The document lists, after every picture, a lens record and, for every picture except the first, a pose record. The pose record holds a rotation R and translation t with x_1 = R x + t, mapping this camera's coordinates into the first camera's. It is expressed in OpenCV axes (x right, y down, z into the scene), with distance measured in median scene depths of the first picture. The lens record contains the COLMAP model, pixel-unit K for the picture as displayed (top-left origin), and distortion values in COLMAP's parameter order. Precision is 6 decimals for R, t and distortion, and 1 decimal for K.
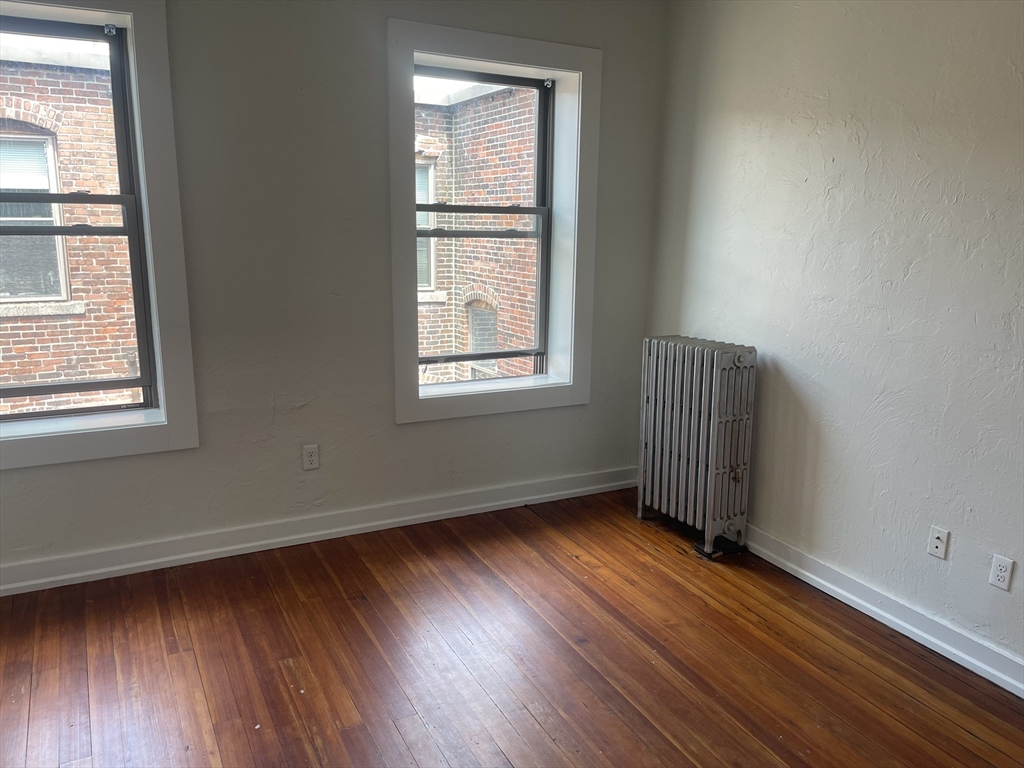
lens RADIAL K [[836.0, 0, 512.0], [0, 836.0, 371.8], [0, 0, 1]] dist [0.070334, 0.000438]
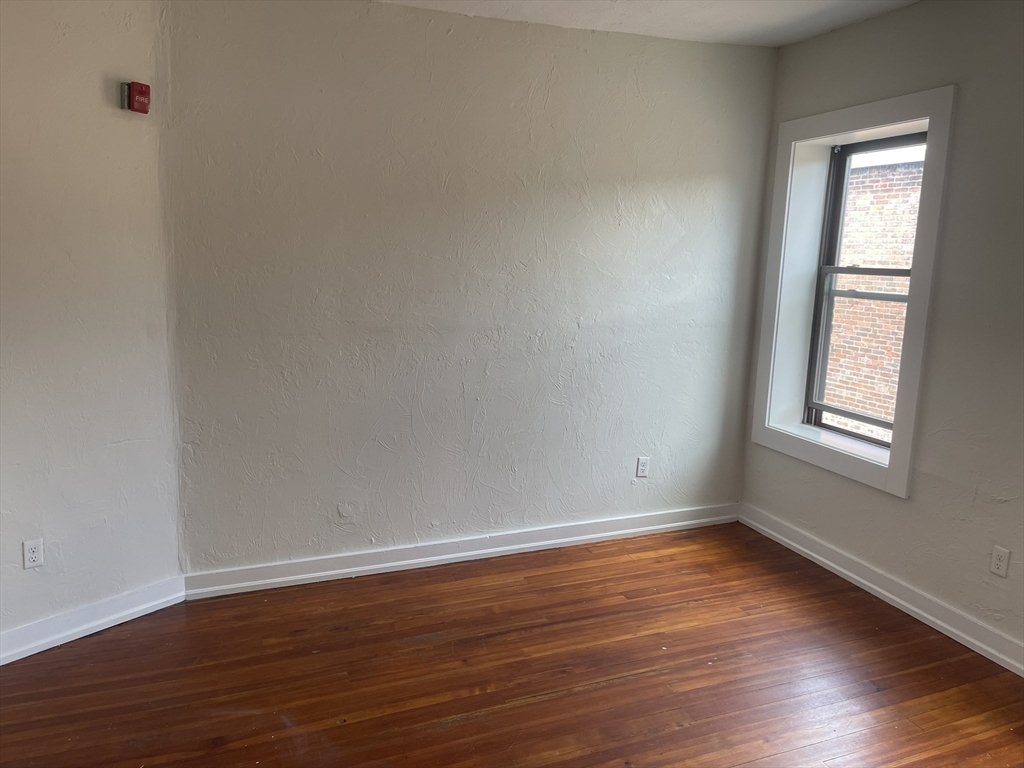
lens RADIAL K [[772.0, 0, 512.0], [0, 772.0, 384.0], [0, 0, 1]] dist [0.056897, -0.081149]
pose [[-0.179974, 0.127331, -0.975395, 0.709022], [-0.228220, 0.959125, 0.167317, -0.109348], [0.956831, 0.252717, -0.143558, 0.663789]]
